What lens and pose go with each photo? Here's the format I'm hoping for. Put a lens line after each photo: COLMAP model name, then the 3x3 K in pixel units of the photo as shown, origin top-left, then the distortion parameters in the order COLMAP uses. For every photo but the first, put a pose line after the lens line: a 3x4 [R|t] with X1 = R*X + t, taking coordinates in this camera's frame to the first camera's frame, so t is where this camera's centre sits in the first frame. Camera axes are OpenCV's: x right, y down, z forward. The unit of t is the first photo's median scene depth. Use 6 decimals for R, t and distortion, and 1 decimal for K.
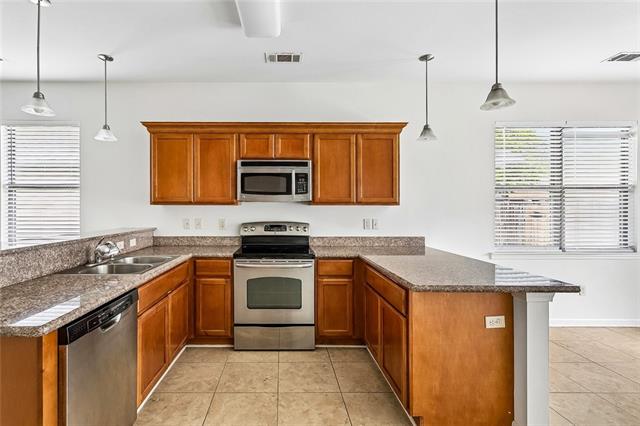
lens RADIAL K [[306.1, 0, 319.5], [0, 306.1, 208.9], [0, 0, 1]] dist [0.003923, 0.000229]
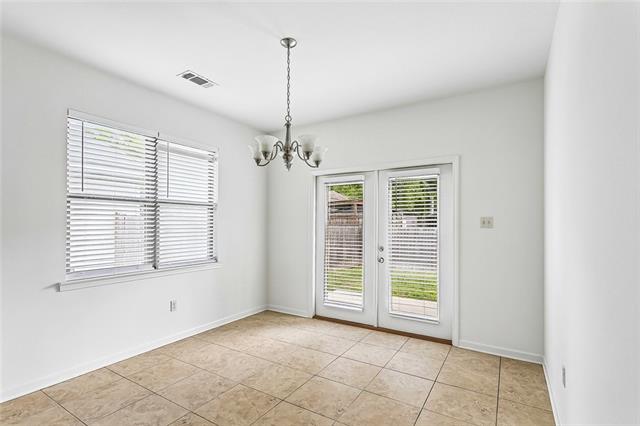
lens RADIAL K [[306.1, 0, 320.3], [0, 306.1, 218.1], [0, 0, 1]] dist [0.003923, 0.000229]
pose [[0.526545, 0.021100, 0.849886, 0.256454], [-0.005237, 0.999753, -0.021576, -0.000875], [-0.850131, 0.006910, 0.526525, 0.070076]]
